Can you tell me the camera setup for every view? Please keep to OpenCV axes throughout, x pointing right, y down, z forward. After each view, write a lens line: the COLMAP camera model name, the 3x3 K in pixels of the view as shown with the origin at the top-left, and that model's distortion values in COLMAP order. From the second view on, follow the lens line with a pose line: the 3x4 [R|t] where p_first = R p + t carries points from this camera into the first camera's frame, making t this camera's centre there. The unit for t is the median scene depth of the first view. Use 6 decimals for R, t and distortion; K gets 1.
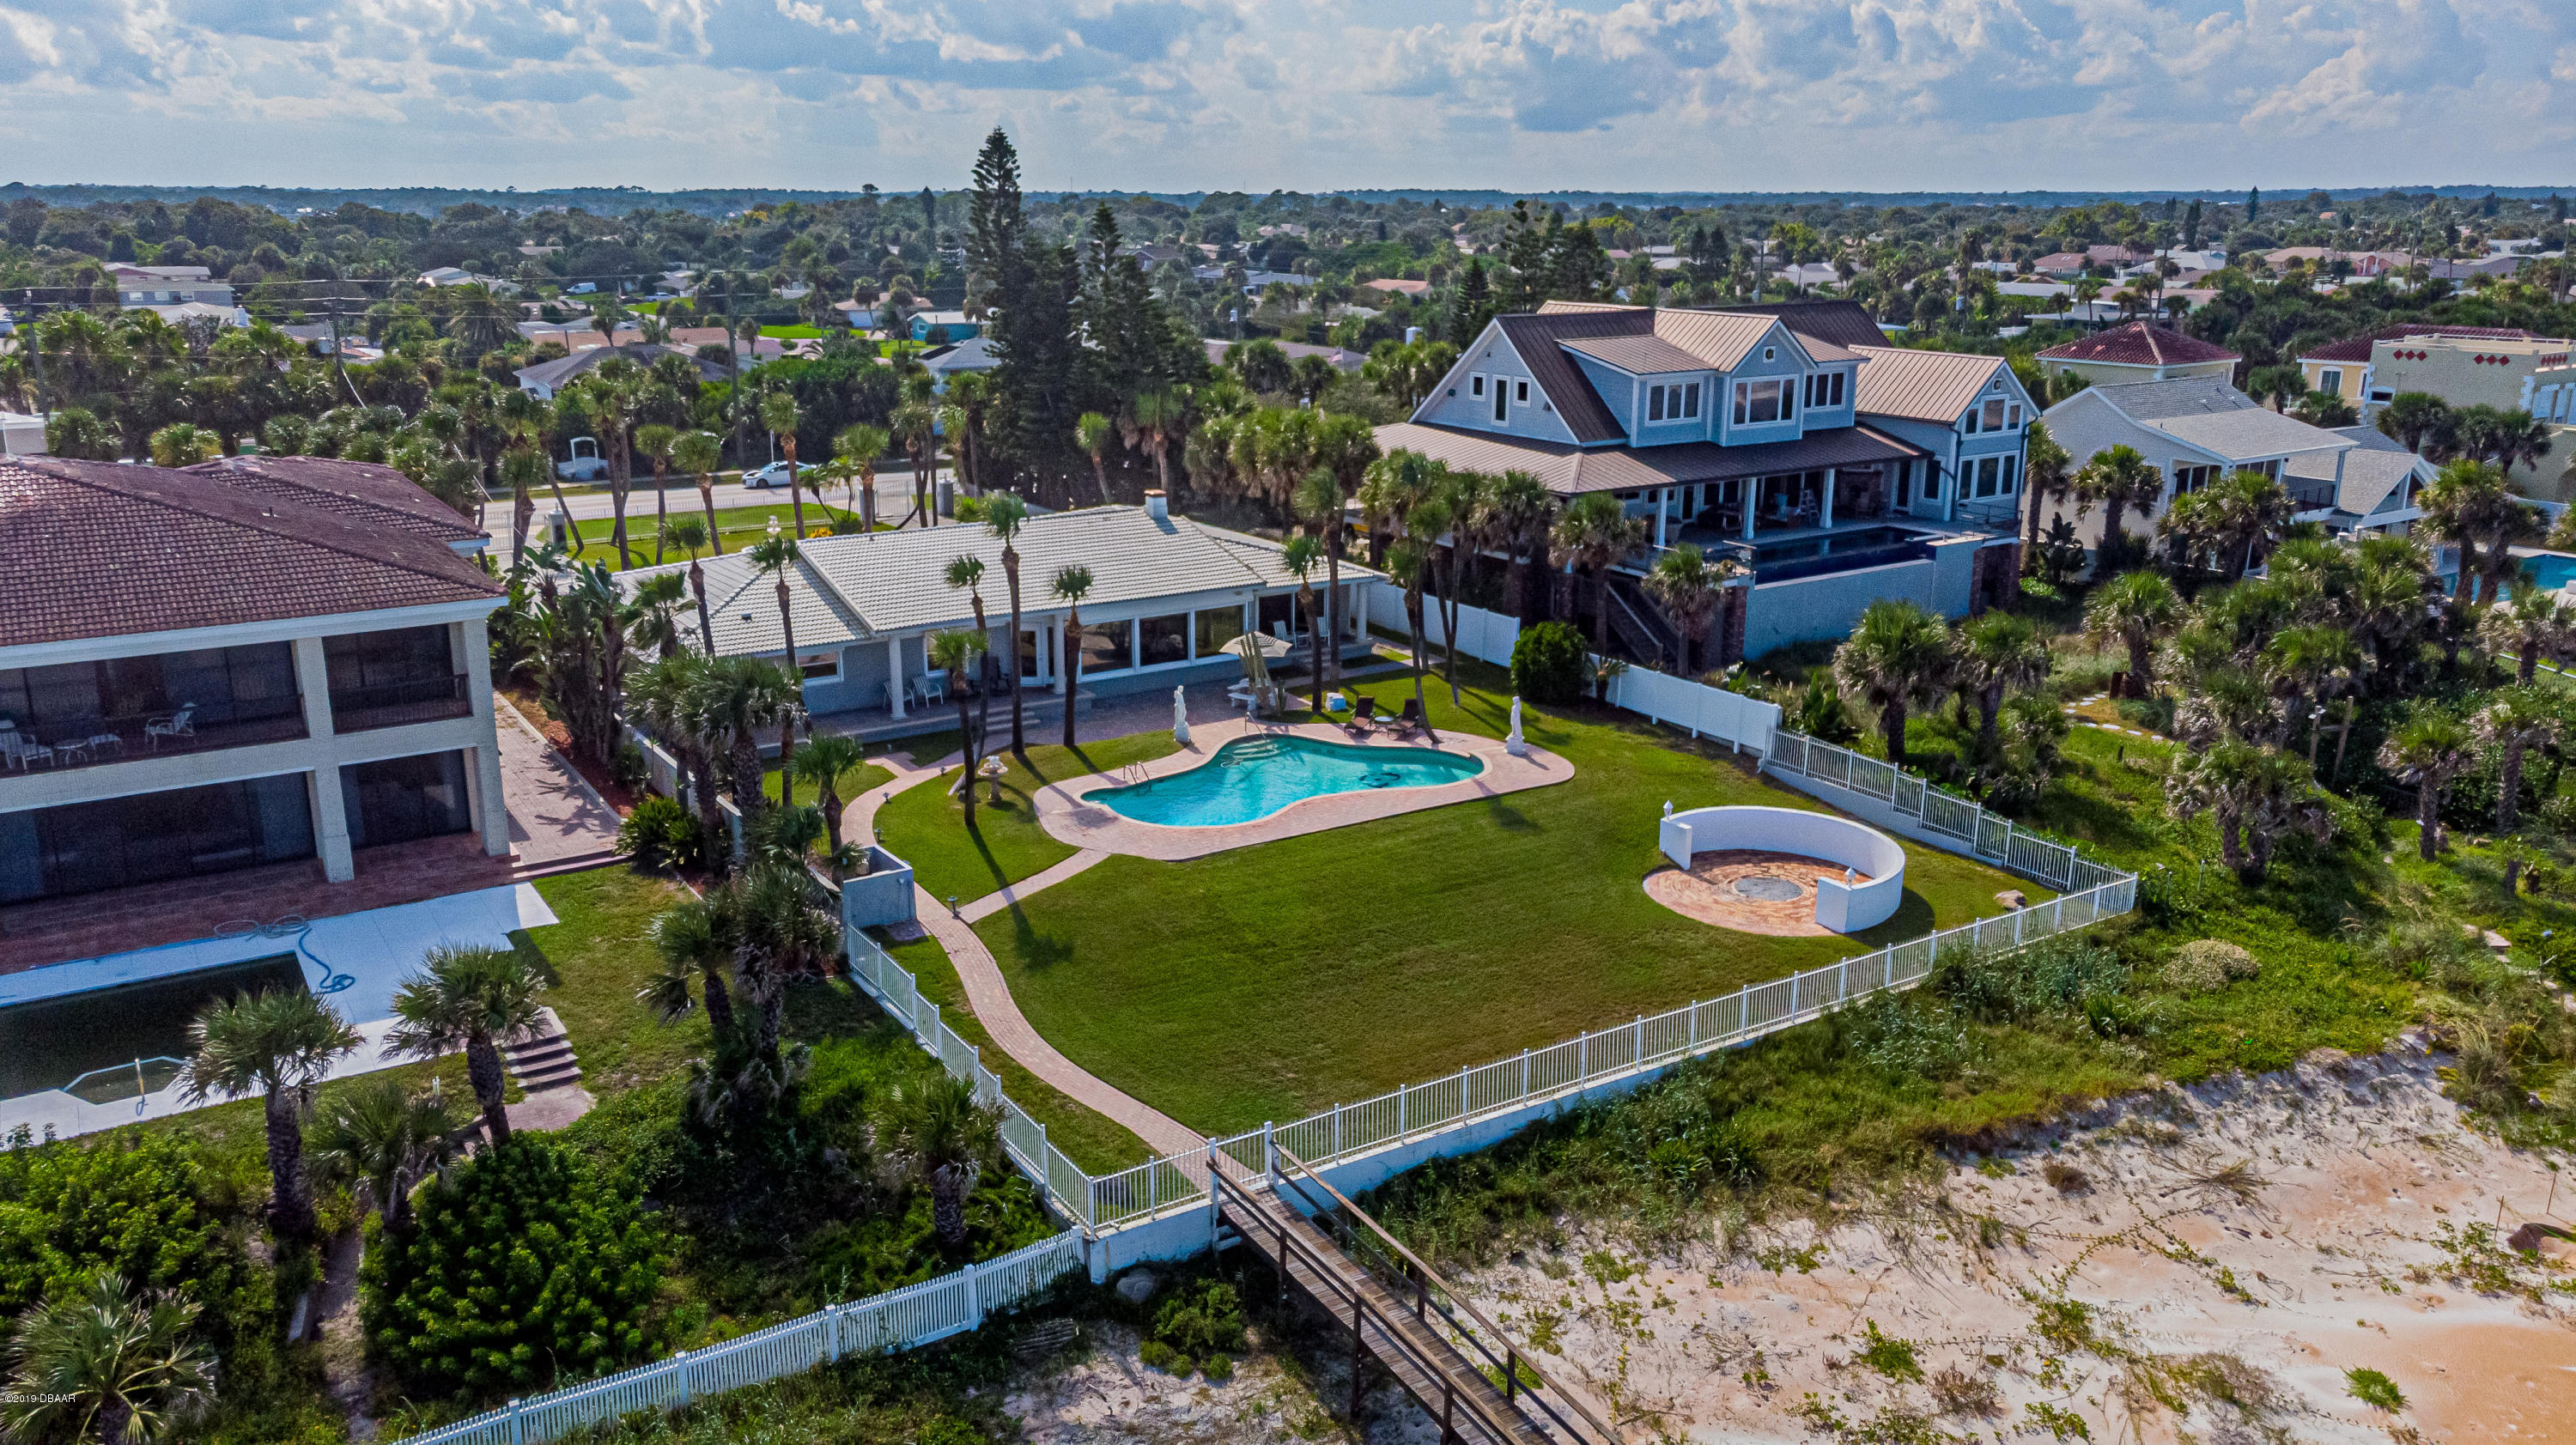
lens RADIAL K [[1893.5, 0, 1288.0], [0, 1893.5, 722.5], [0, 0, 1]] dist [0.006789, 0.031978]
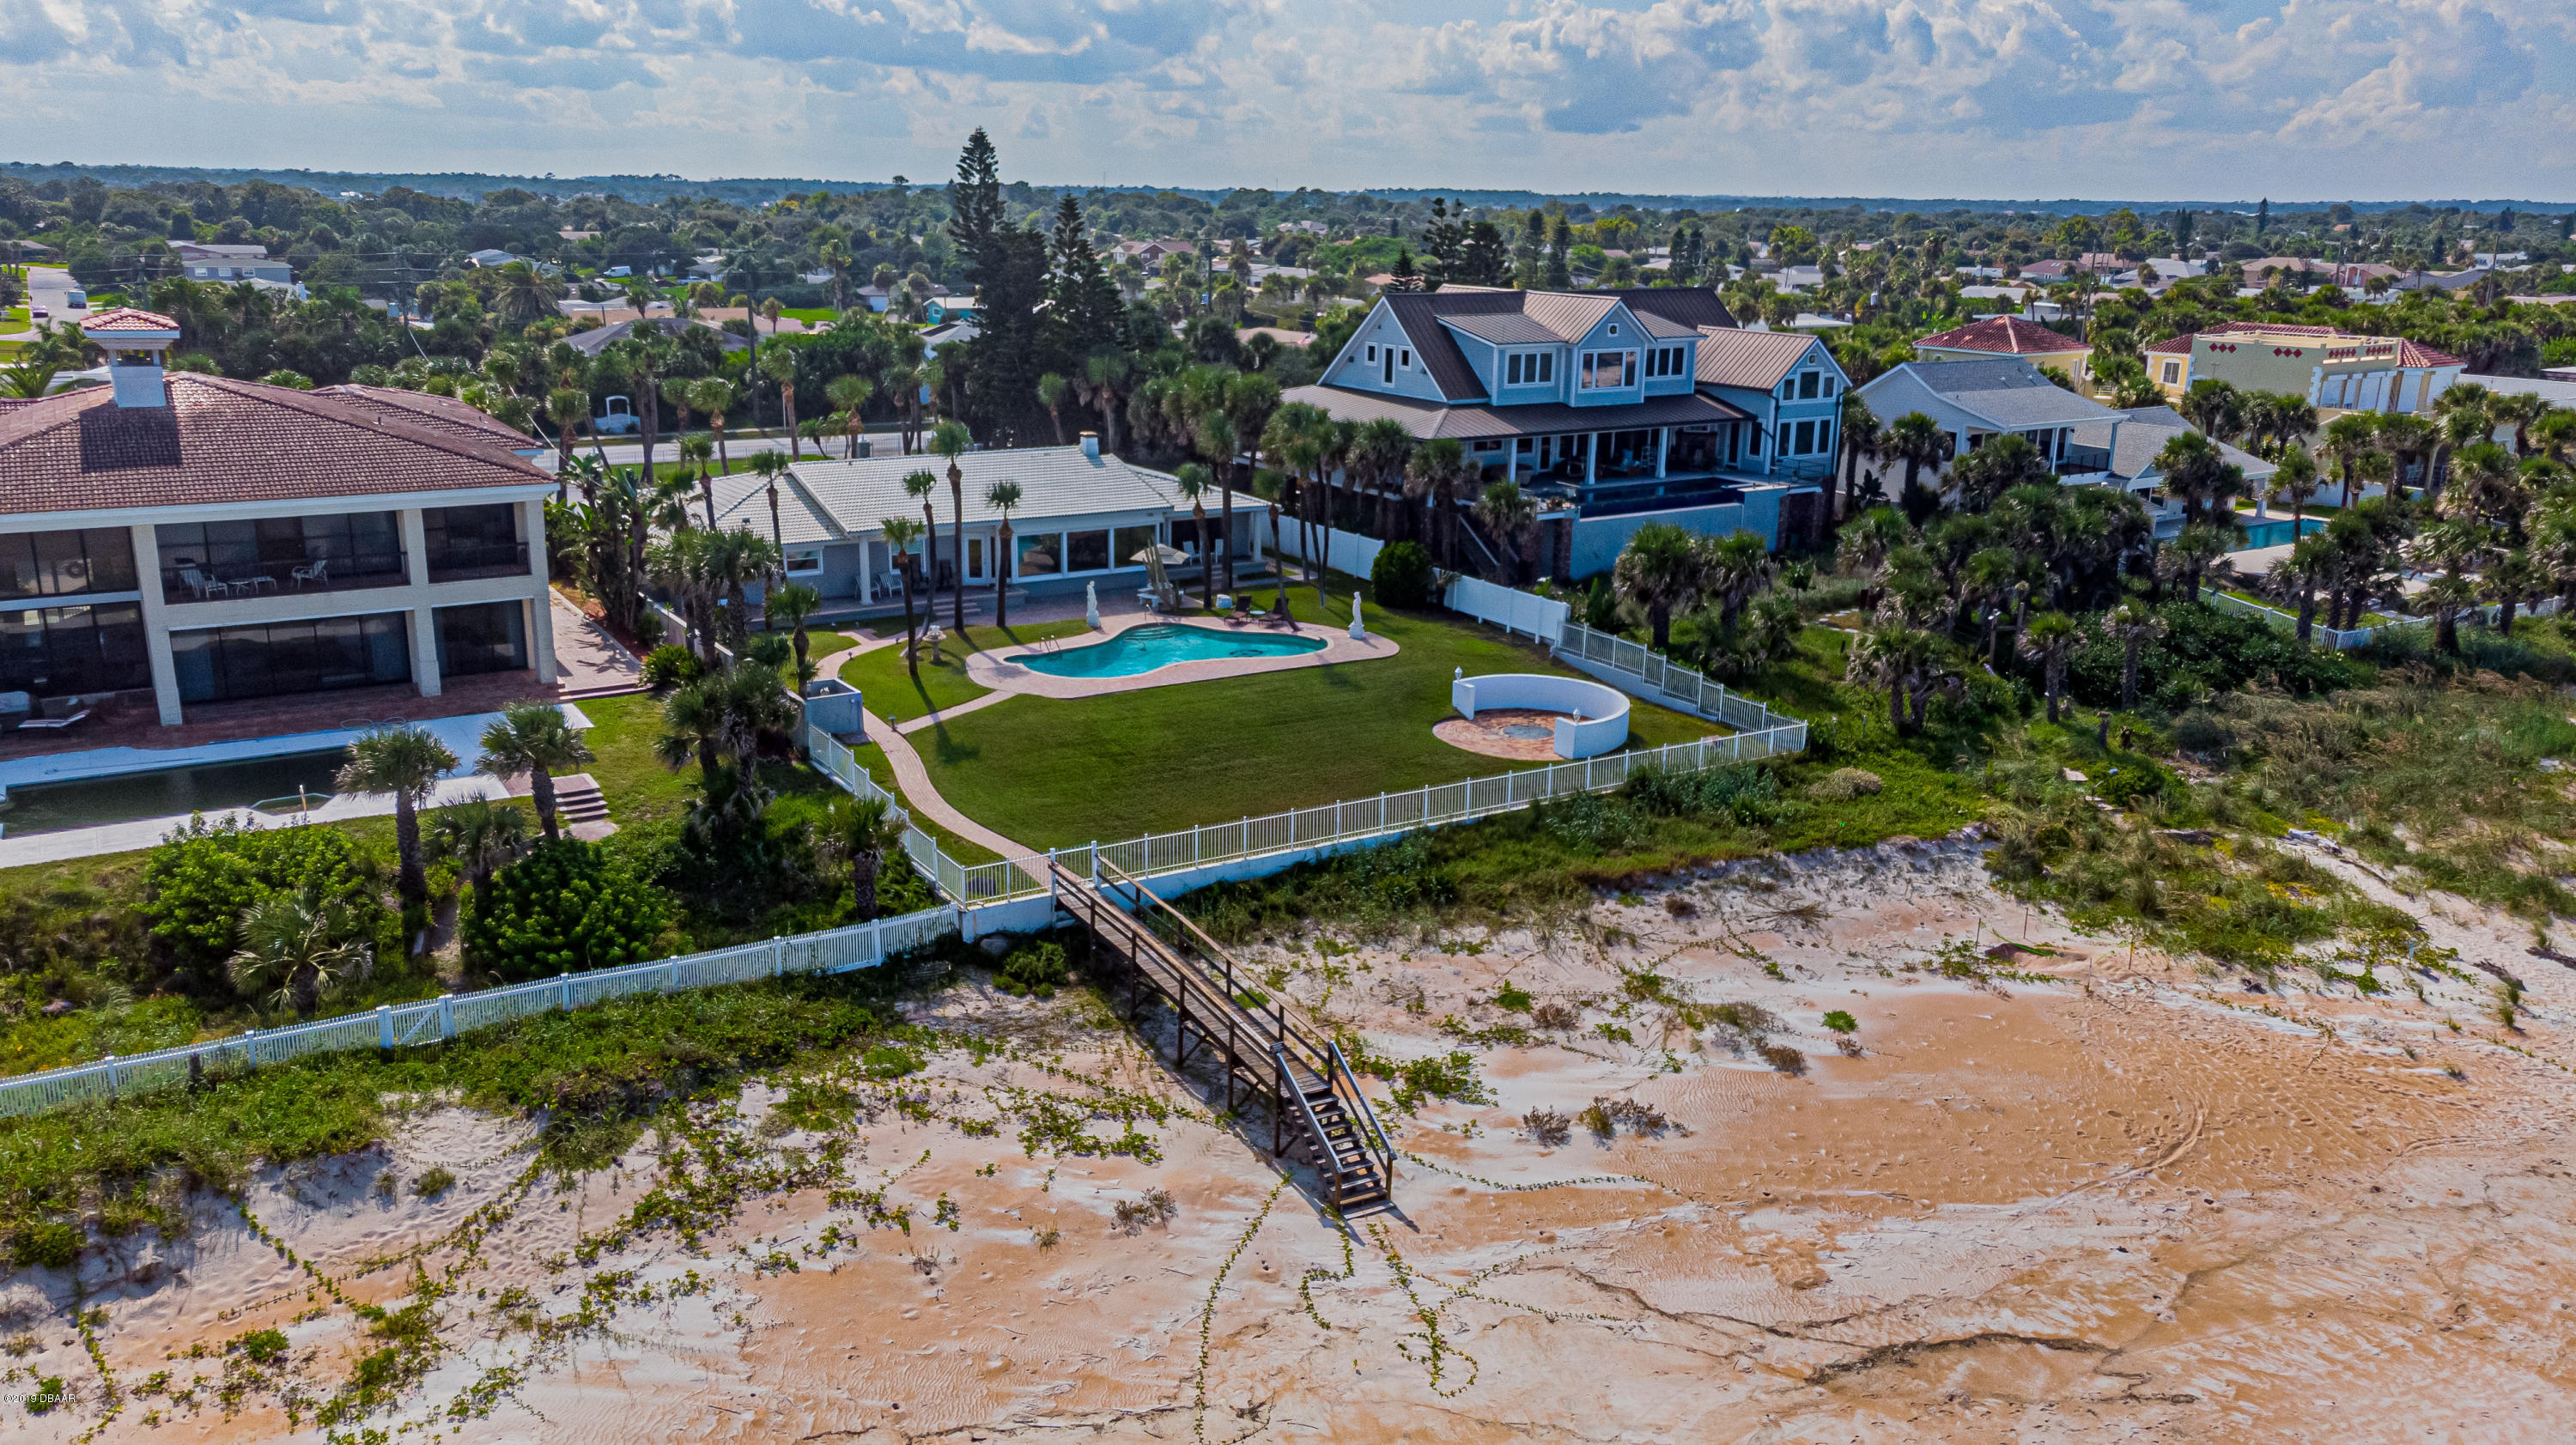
lens RADIAL K [[1893.5, 0, 1288.0], [0, 1893.5, 722.5], [0, 0, 1]] dist [0.006789, 0.031978]
pose [[0.999765, 0.017826, -0.012355, 0.098164], [-0.017811, 0.999840, 0.001330, 0.076615], [0.012377, -0.001109, 0.999923, -0.269718]]
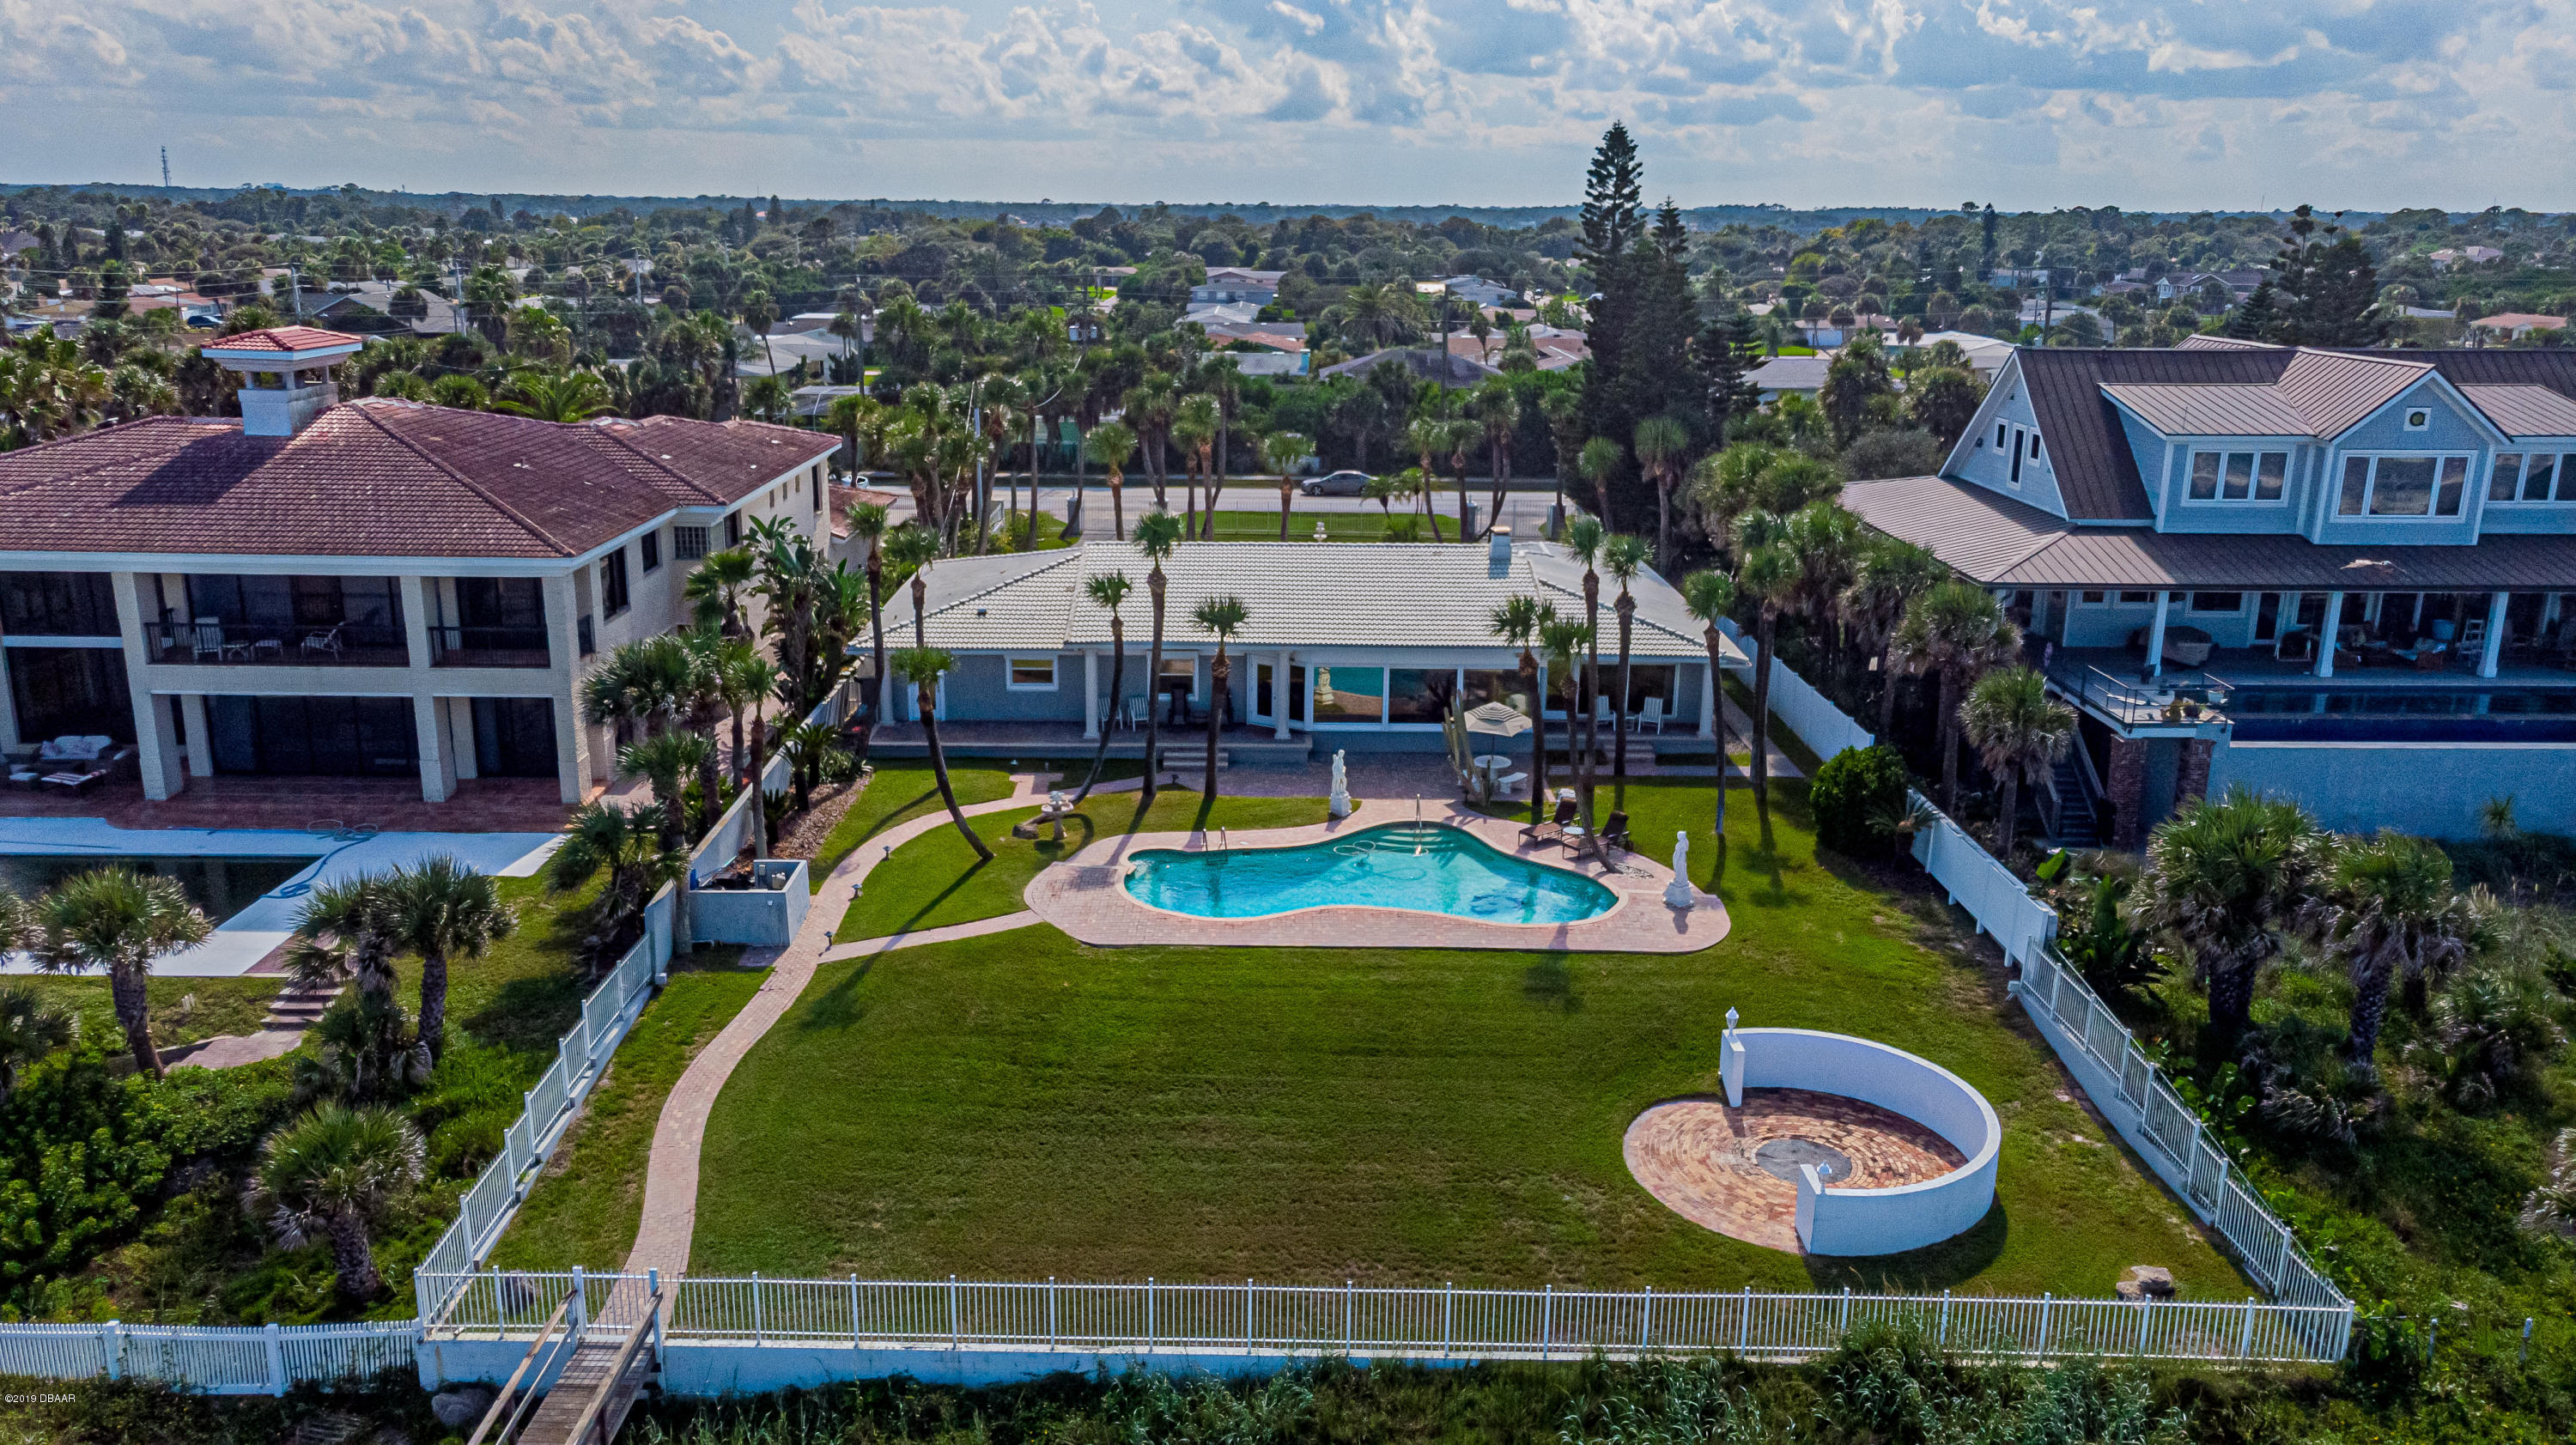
lens RADIAL K [[1893.5, 0, 1288.0], [0, 1893.5, 722.5], [0, 0, 1]] dist [0.006789, 0.031978]
pose [[0.842020, 0.148337, -0.518650, 0.403610], [-0.153461, 0.987593, 0.033316, -0.062217], [0.517157, 0.051540, 0.854337, 0.274387]]
